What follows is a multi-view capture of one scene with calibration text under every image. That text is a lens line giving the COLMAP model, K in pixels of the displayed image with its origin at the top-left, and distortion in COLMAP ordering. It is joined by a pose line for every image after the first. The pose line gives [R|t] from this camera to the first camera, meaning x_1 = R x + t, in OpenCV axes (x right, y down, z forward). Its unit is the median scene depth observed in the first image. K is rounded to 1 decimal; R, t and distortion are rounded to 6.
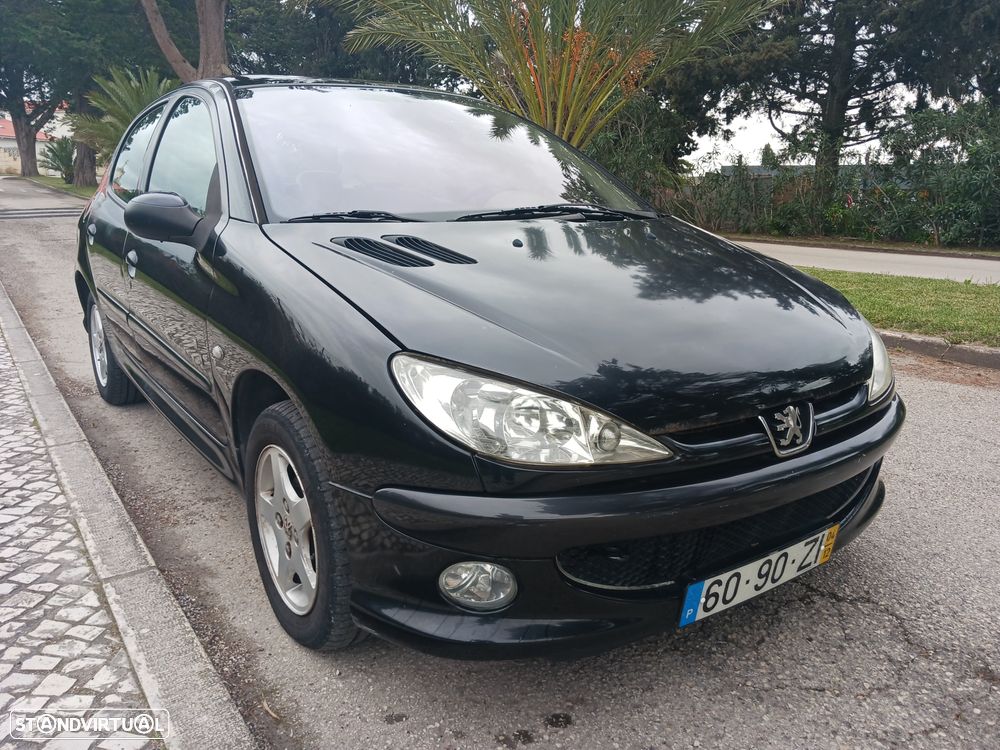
lens RADIAL K [[805.0, 0, 500.4], [0, 805.0, 376.1], [0, 0, 1]] dist [0.015412, -0.018253]
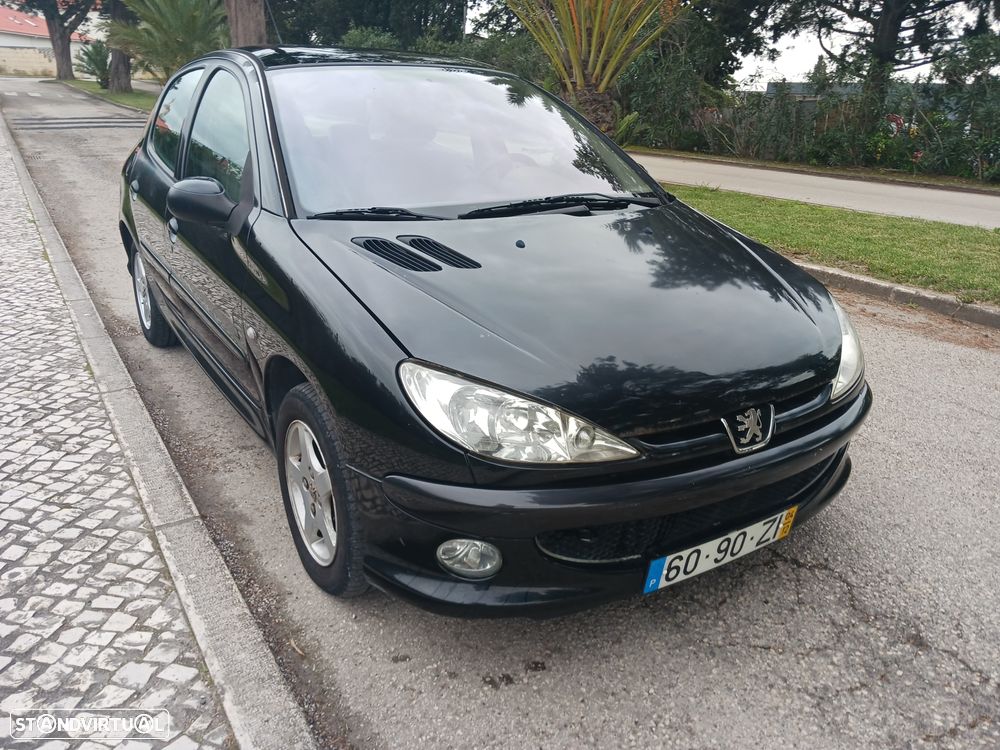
lens RADIAL K [[805.0, 0, 503.8], [0, 805.0, 375.0], [0, 0, 1]] dist [0.015412, -0.018253]
pose [[0.998906, 0.031850, -0.034234, 0.042162], [-0.028053, 0.993950, 0.106192, -0.103705], [0.037409, -0.105116, 0.993756, -0.113666]]
